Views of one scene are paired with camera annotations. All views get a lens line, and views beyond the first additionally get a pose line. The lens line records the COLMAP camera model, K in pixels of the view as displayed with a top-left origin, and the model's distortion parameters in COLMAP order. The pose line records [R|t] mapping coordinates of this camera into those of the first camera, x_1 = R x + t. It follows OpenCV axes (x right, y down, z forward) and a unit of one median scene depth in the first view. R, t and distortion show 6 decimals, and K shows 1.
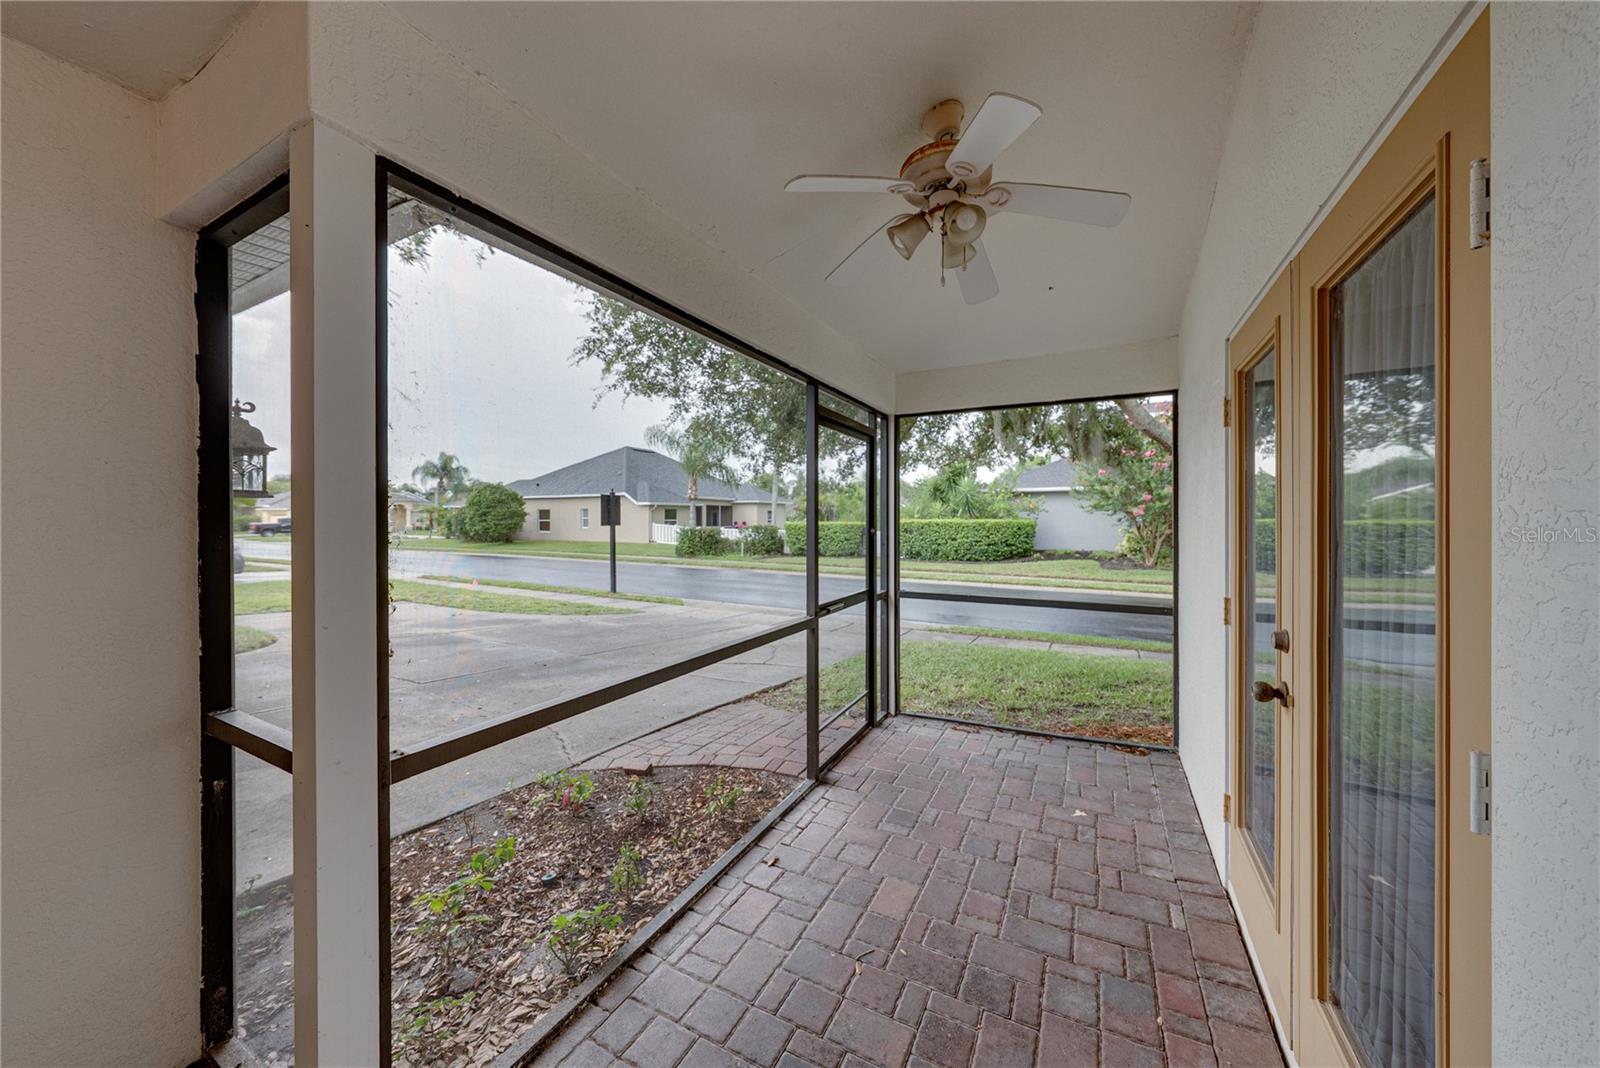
lens RADIAL K [[546.2, 0, 800.4], [0, 546.2, 525.7], [0, 0, 1]] dist [0.001947, 0.000180]
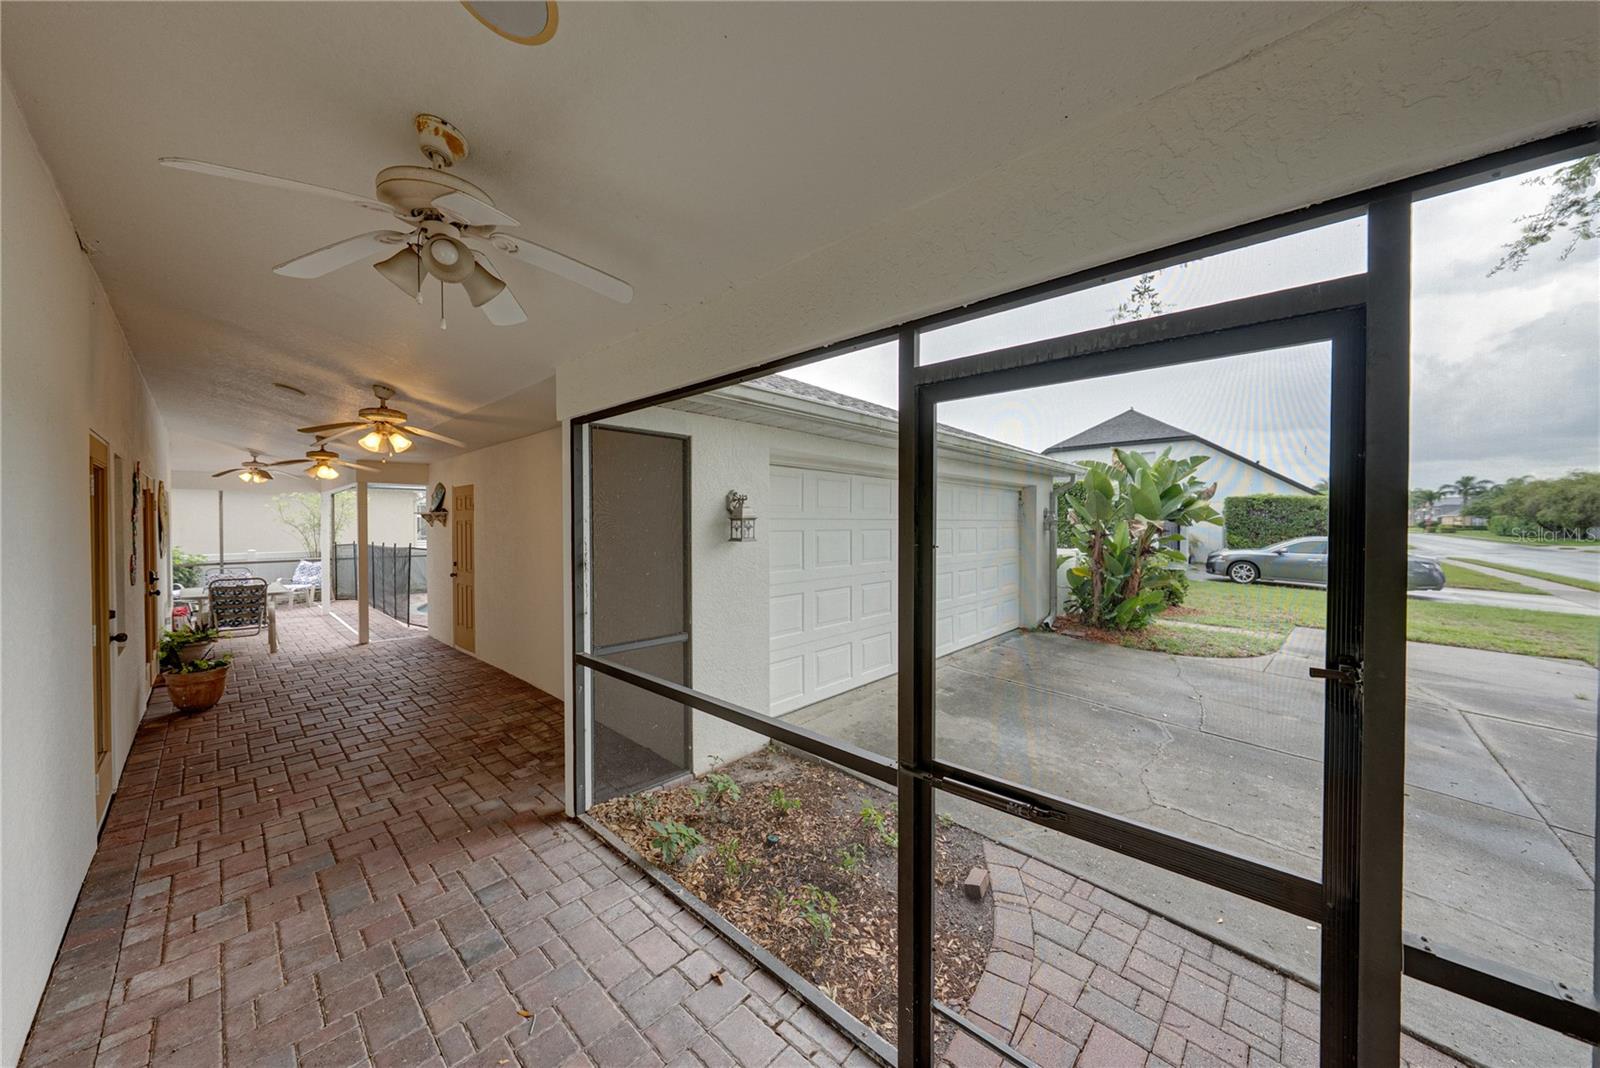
lens RADIAL K [[546.2, 0, 802.7], [0, 546.2, 527.5], [0, 0, 1]] dist [0.001947, 0.000180]
pose [[-0.245238, 0.008933, -0.969422, 0.456191], [-0.009400, 0.999889, 0.011592, -0.064783], [0.969417, 0.011955, -0.245127, 0.816809]]
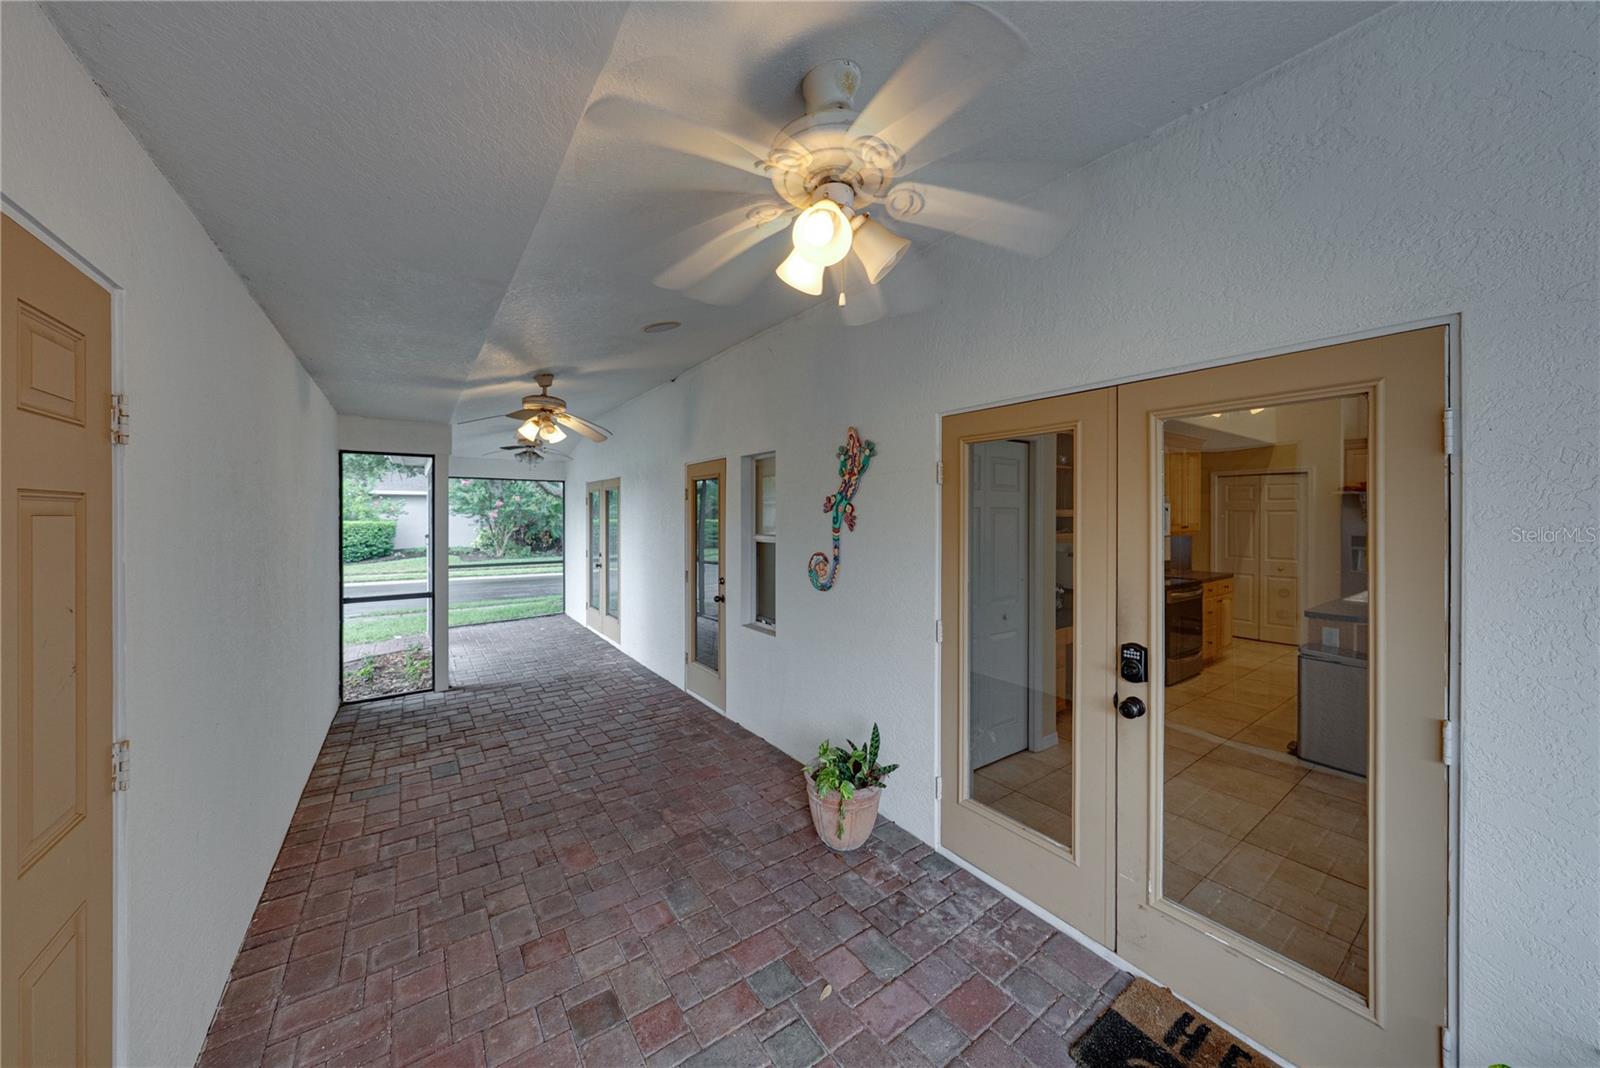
lens RADIAL K [[546.2, 0, 807.5], [0, 546.2, 519.2], [0, 0, 1]] dist [0.001947, 0.000180]
pose [[0.431147, -0.005530, 0.902265, -0.977933], [0.010017, 0.999949, 0.001341, -0.041502], [-0.902226, 0.008460, 0.431181, -0.980563]]
